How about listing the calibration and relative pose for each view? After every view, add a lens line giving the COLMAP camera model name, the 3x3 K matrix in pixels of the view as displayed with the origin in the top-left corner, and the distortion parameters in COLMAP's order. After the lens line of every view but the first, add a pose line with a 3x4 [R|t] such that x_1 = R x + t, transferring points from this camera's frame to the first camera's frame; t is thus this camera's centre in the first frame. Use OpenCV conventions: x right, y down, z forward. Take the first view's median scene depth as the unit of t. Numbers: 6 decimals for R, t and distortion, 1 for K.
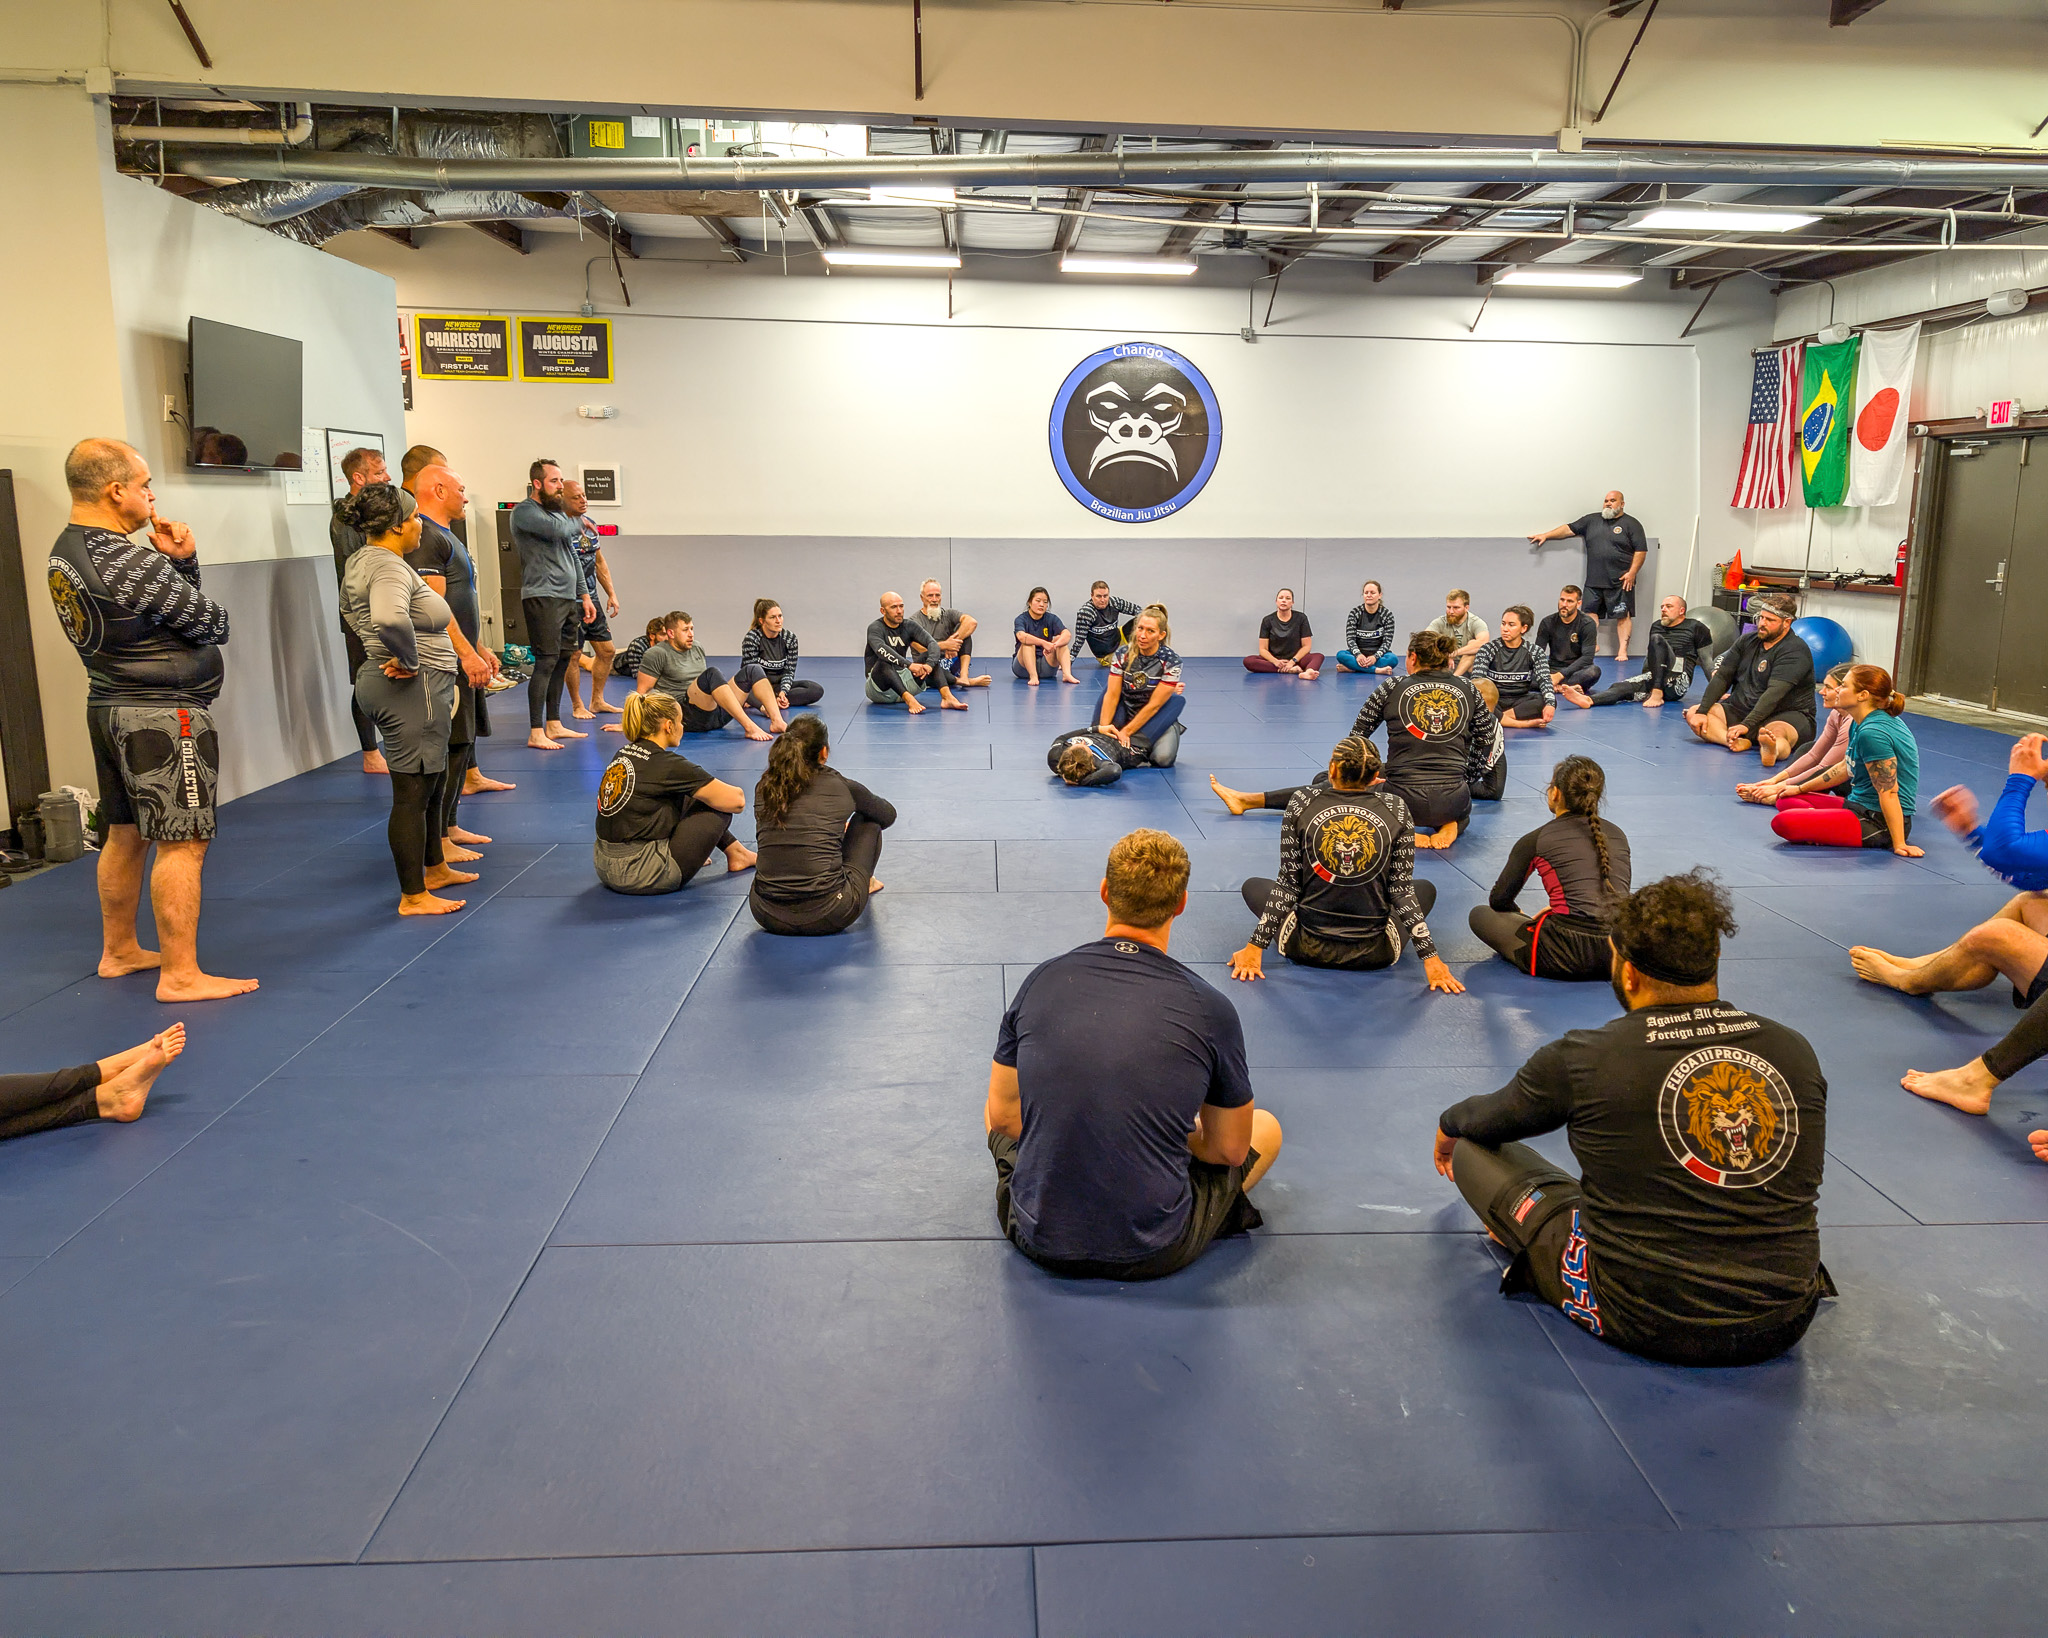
lens RADIAL K [[1599.3, 0, 1083.1], [0, 1599.3, 828.6], [0, 0, 1]] dist [0.005160, -0.003985]
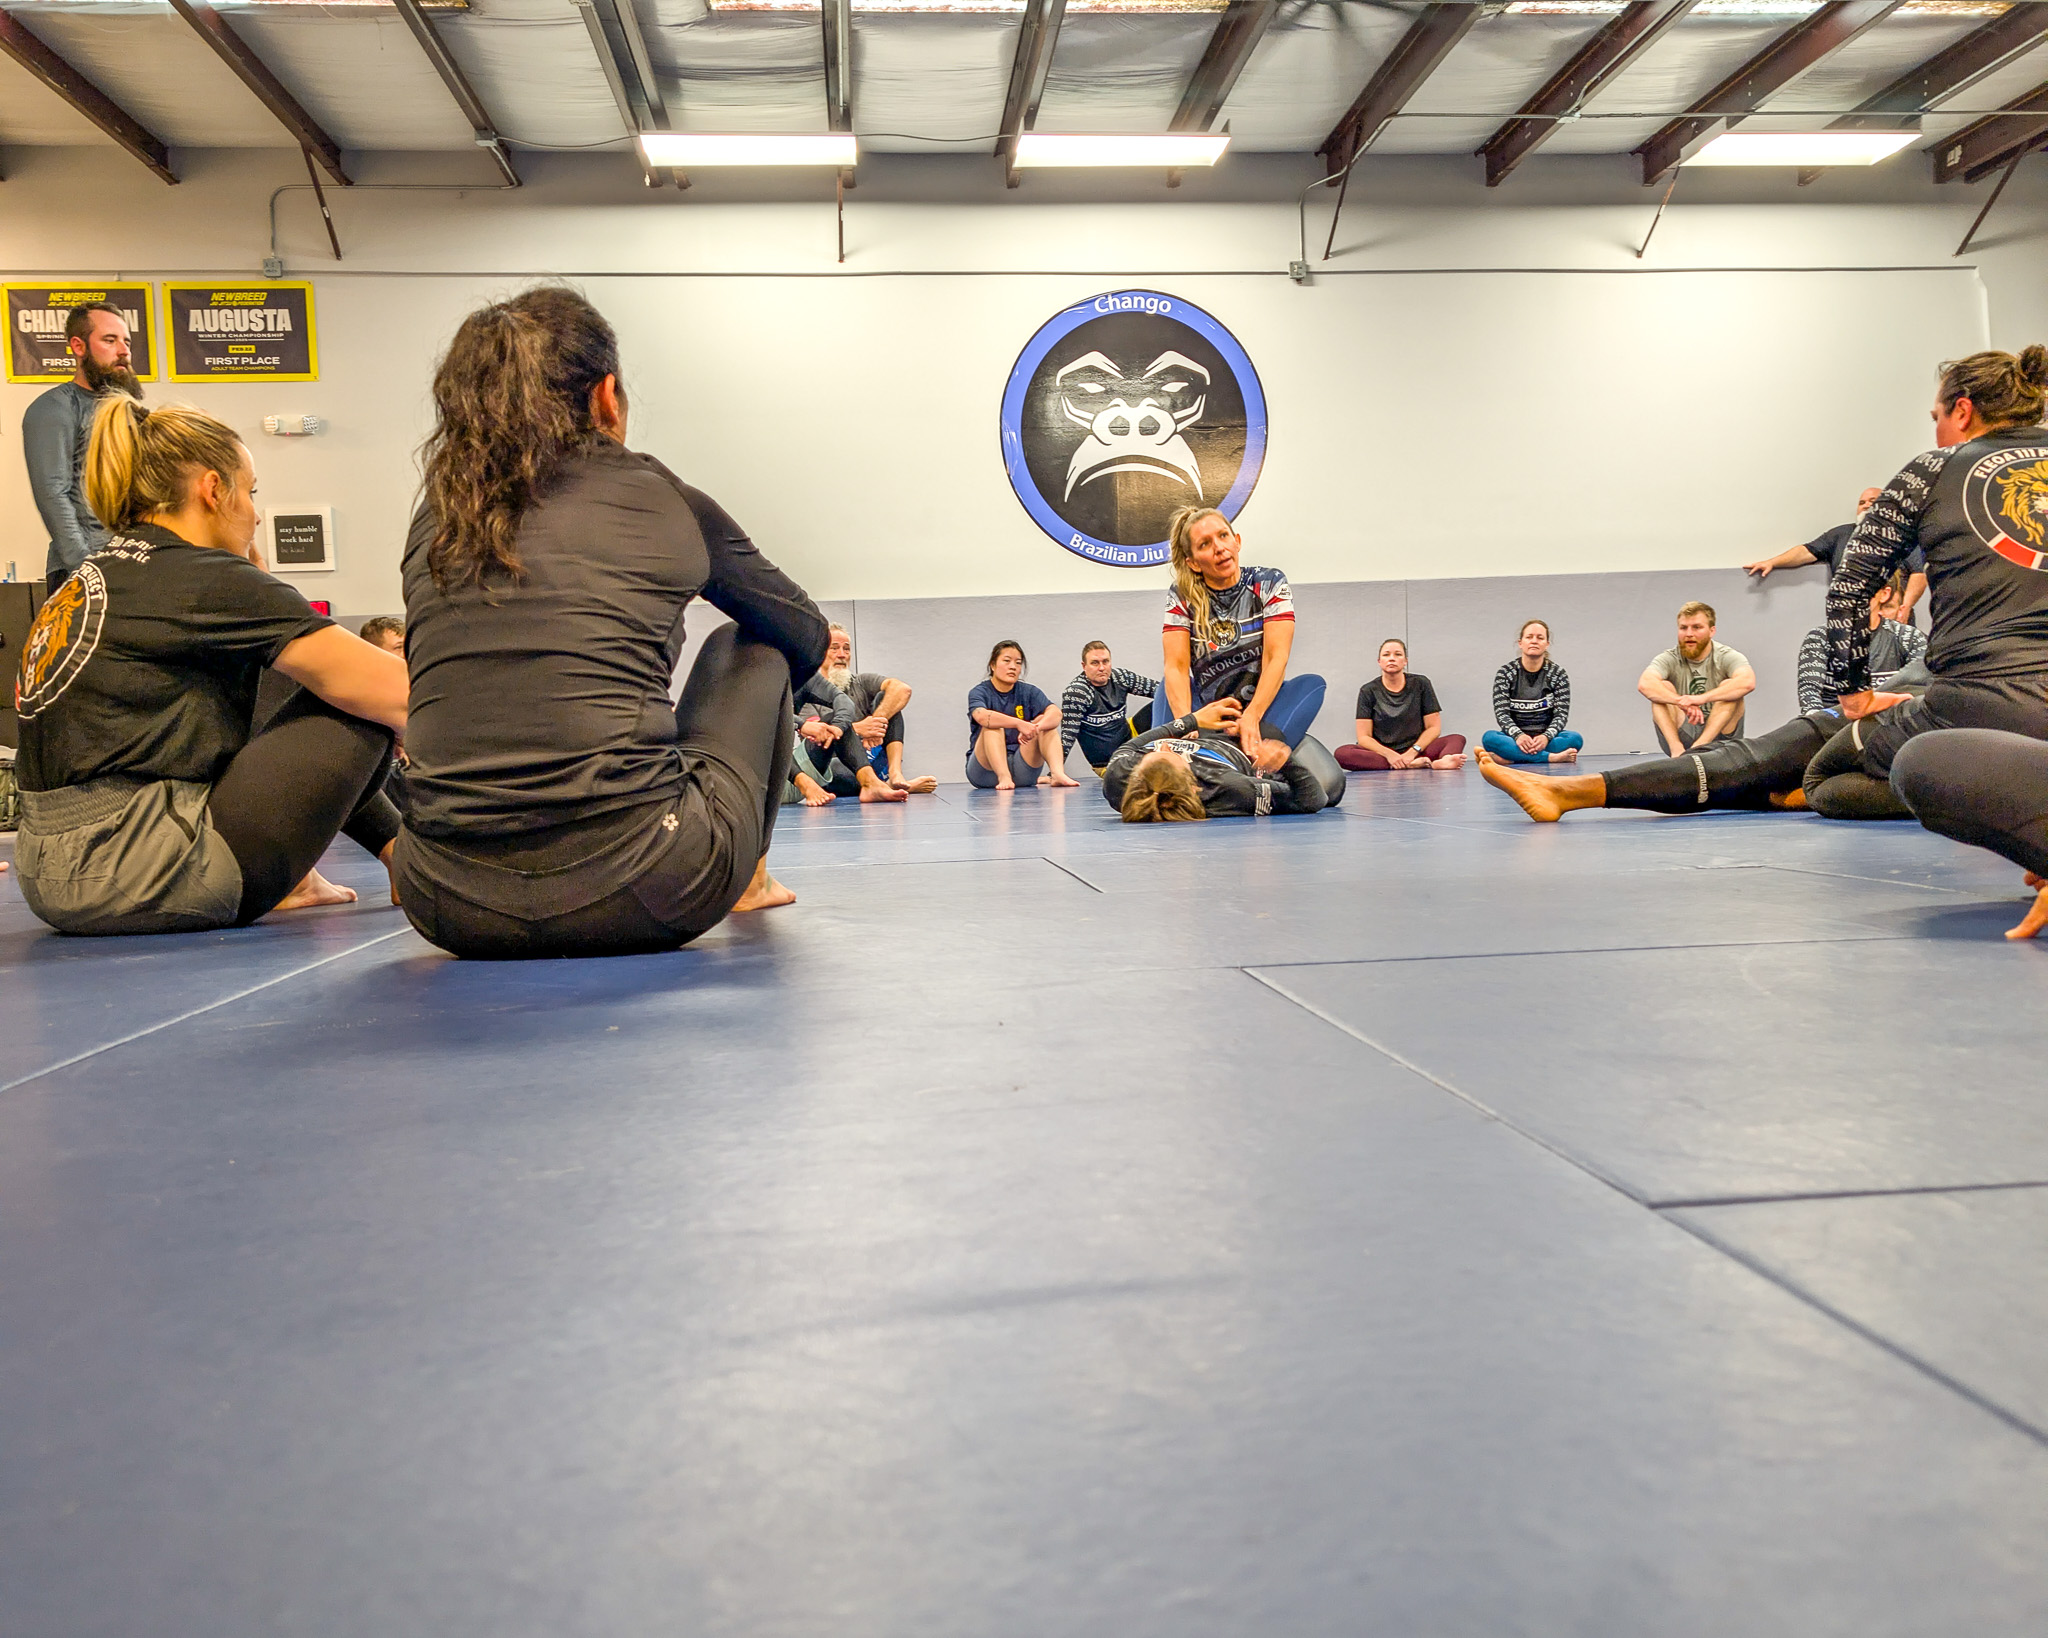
lens RADIAL K [[1993.4, 0, 1024.3], [0, 1993.4, 957.8], [0, 0, 1]] dist [0.006968, 0.009924]
pose [[0.998808, -0.046980, 0.013274, -0.033930], [0.048040, 0.994231, -0.095901, 0.041875], [-0.008692, 0.096425, 0.995302, 0.231430]]
